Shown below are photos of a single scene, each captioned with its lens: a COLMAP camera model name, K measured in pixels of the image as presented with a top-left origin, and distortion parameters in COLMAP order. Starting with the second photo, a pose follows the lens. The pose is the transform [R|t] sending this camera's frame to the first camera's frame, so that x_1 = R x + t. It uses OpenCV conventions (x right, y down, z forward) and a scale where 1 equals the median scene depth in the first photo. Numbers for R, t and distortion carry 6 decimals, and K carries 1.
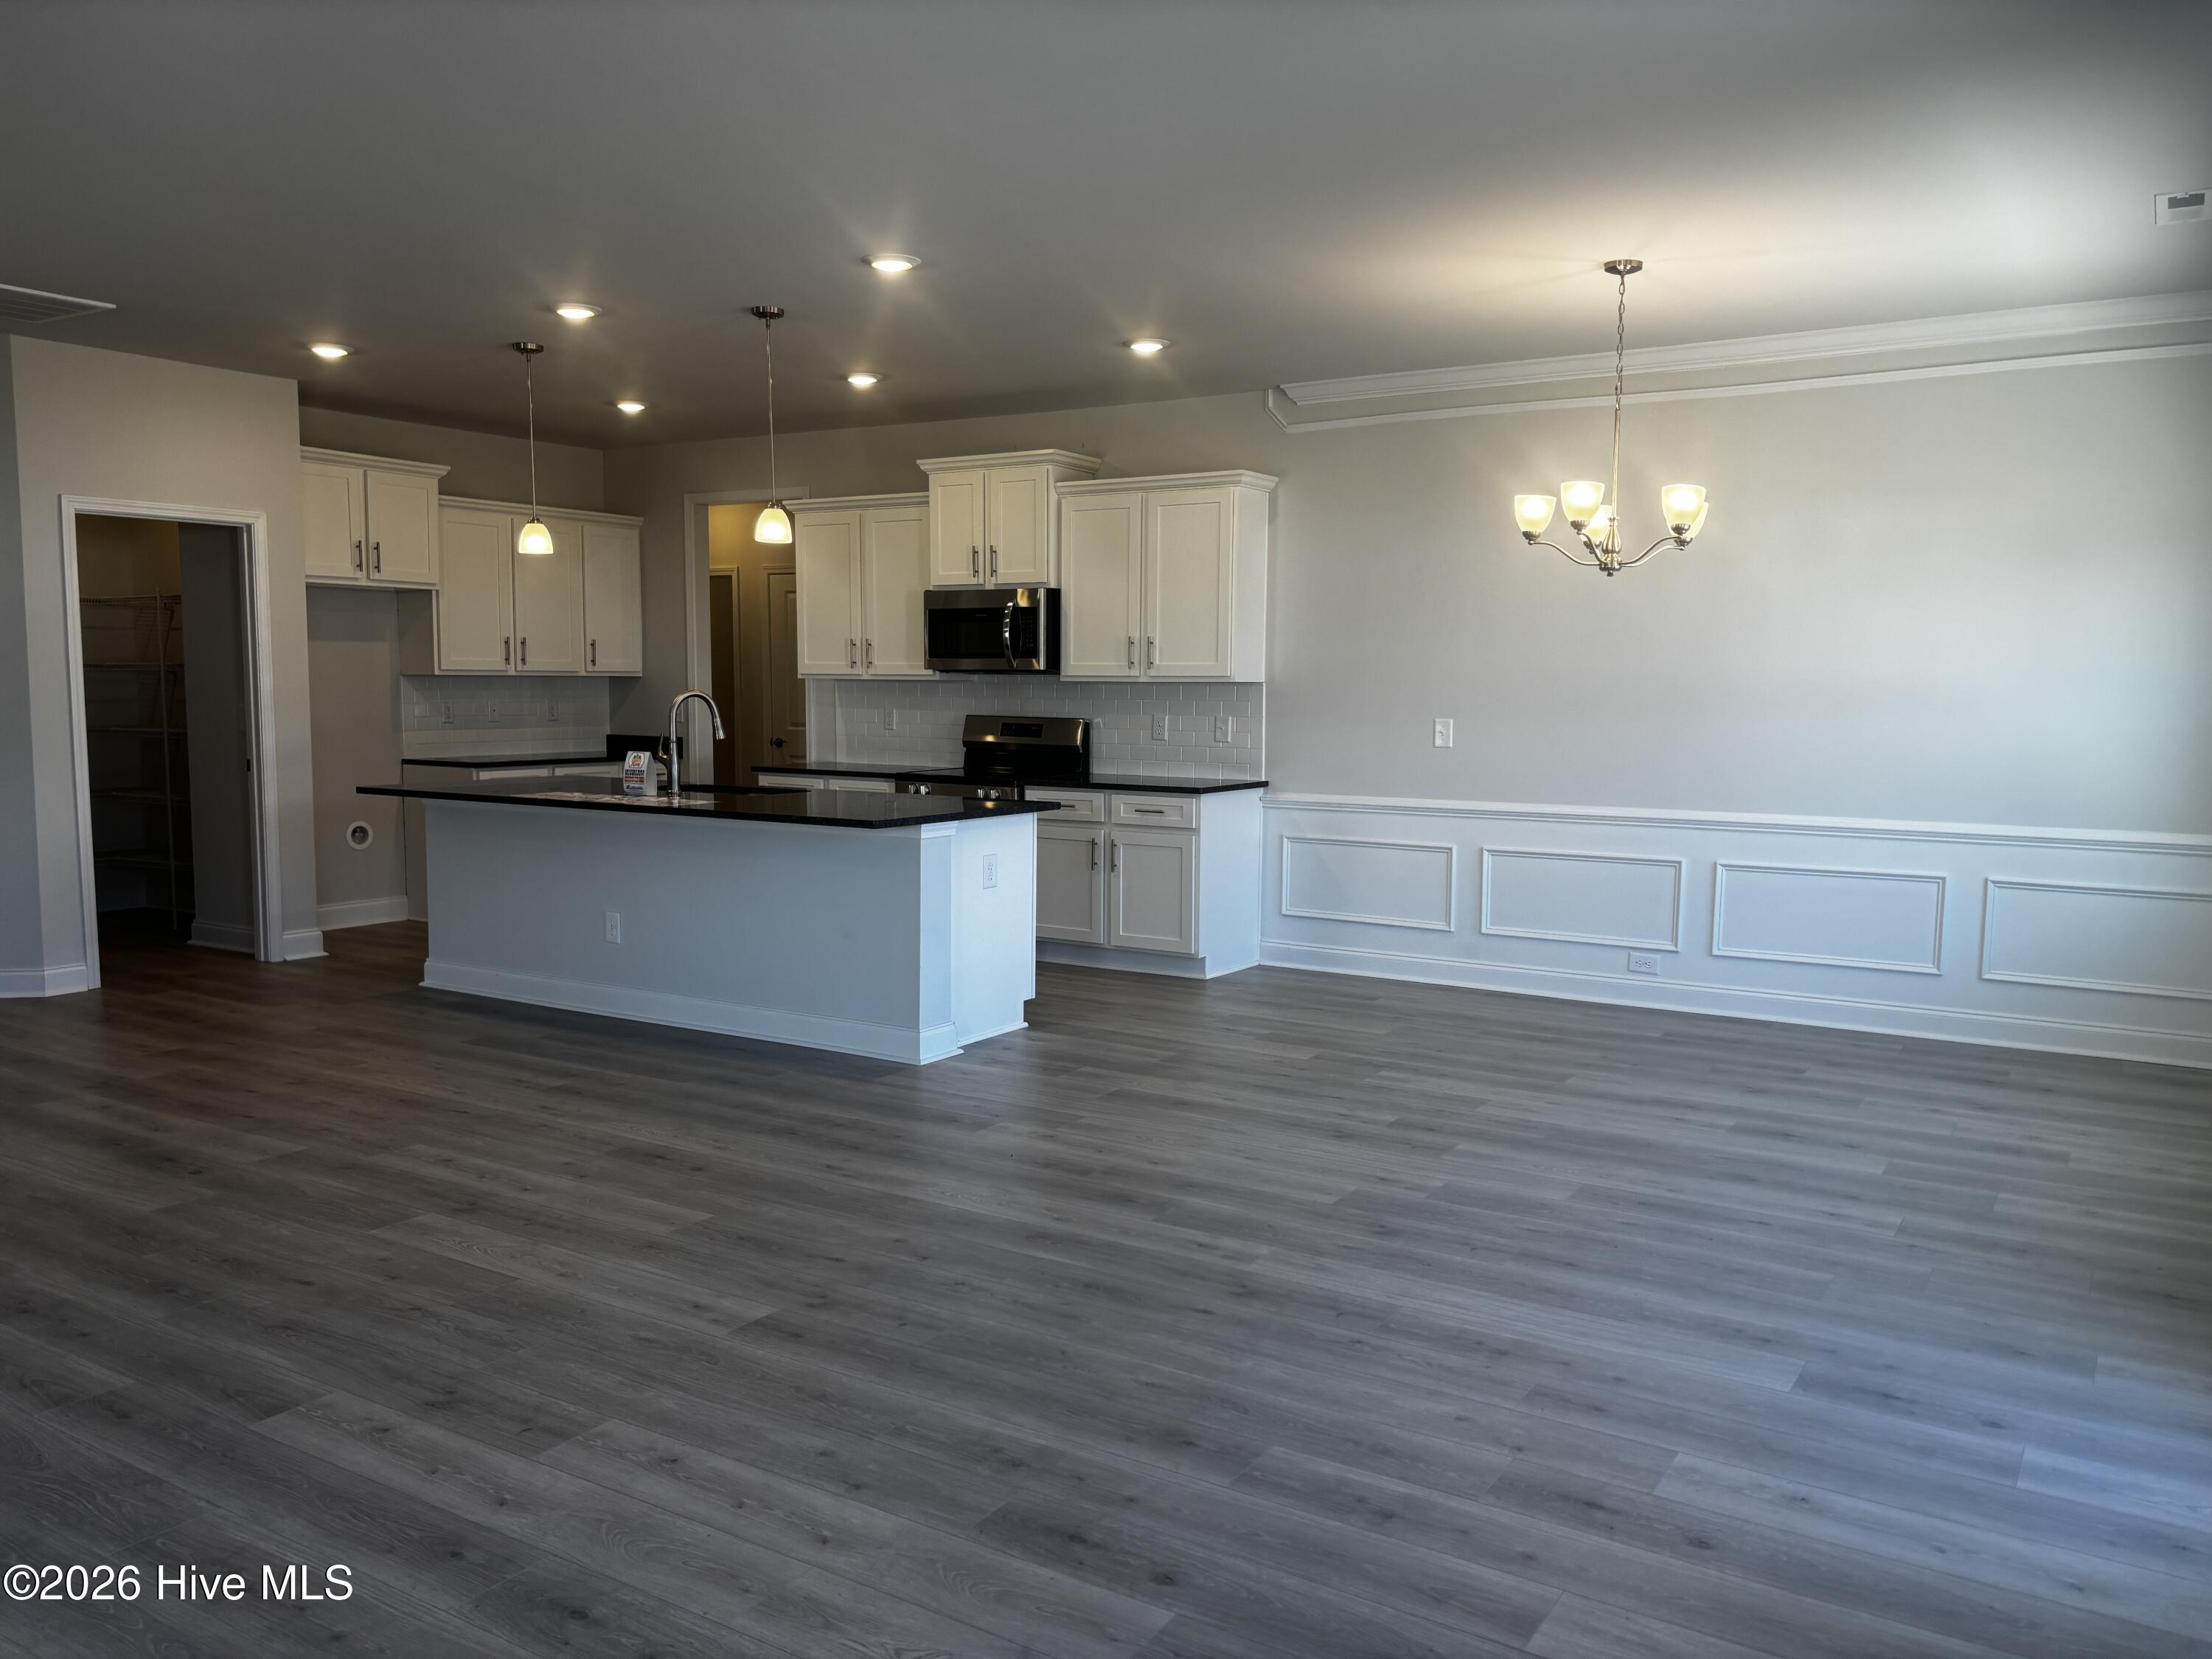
lens RADIAL K [[1687.4, 0, 1098.6], [0, 1687.4, 832.1], [0, 0, 1]] dist [0.026353, -0.003968]
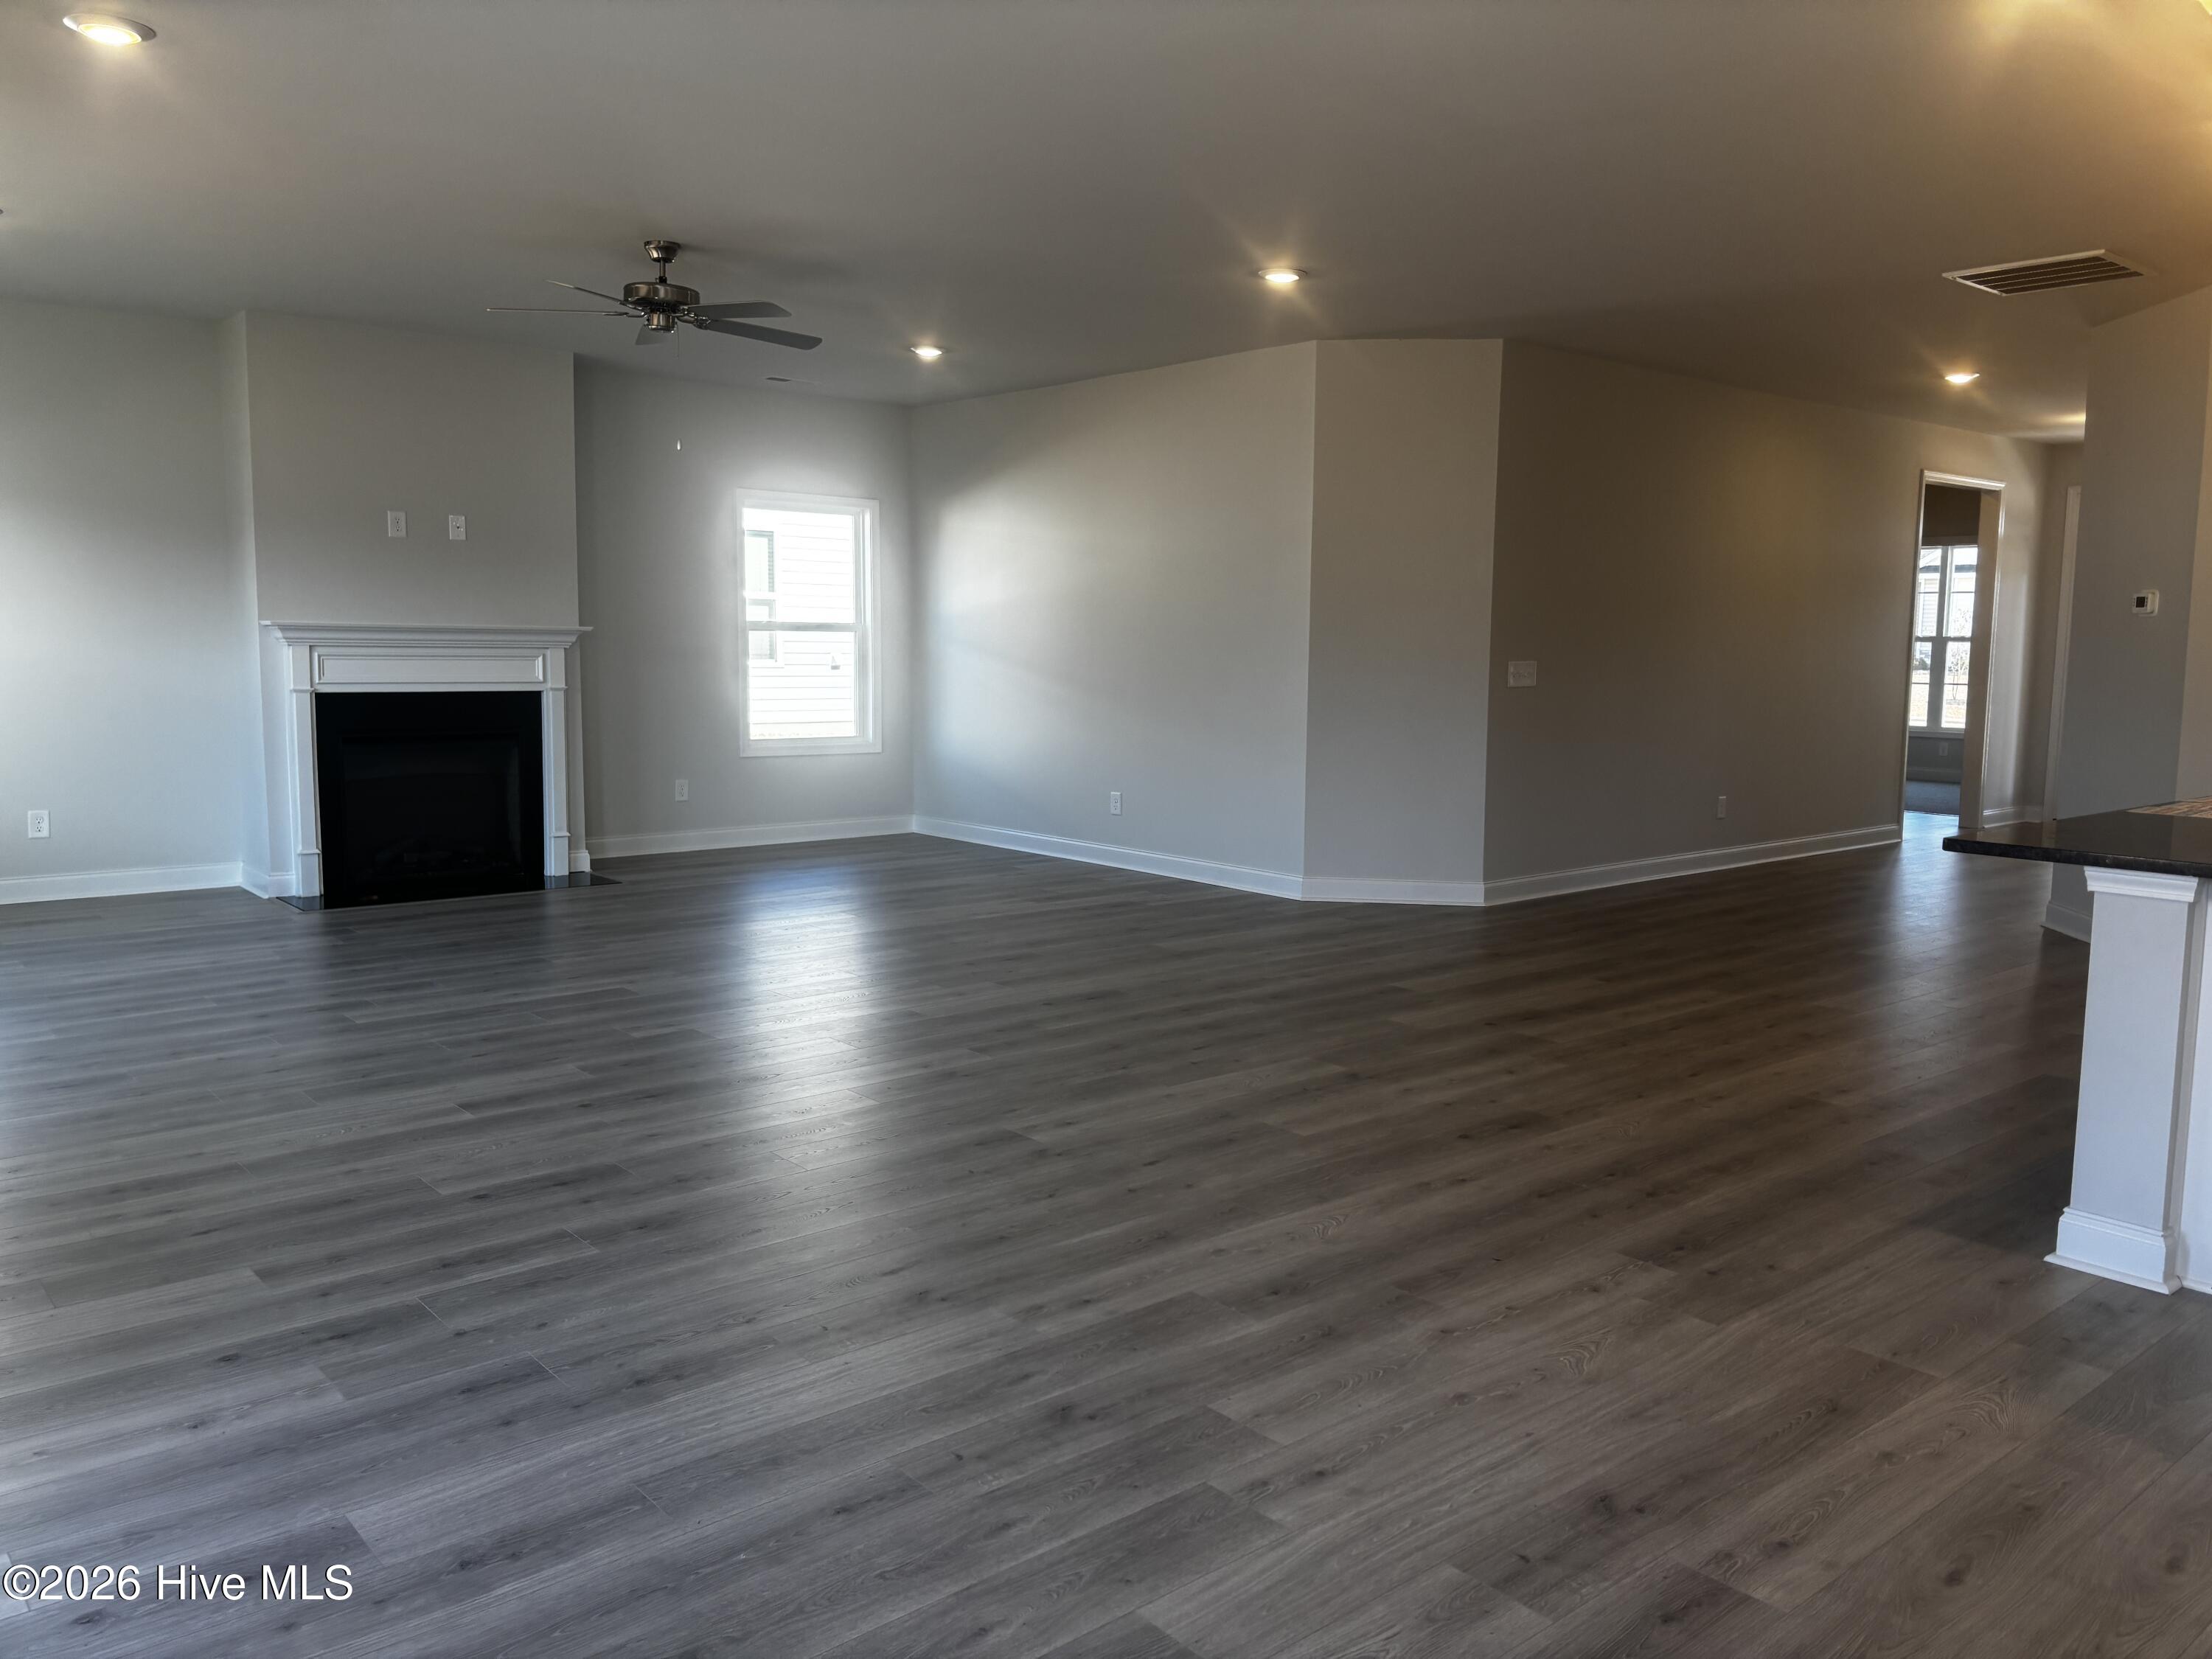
lens RADIAL K [[1687.4, 0, 1099.8], [0, 1687.4, 828.8], [0, 0, 1]] dist [0.026353, -0.003968]
pose [[-0.287206, 0.106476, -0.951932, 0.805660], [-0.105135, 0.984294, 0.141816, -0.094413], [0.952082, 0.140812, -0.271501, 1.190762]]
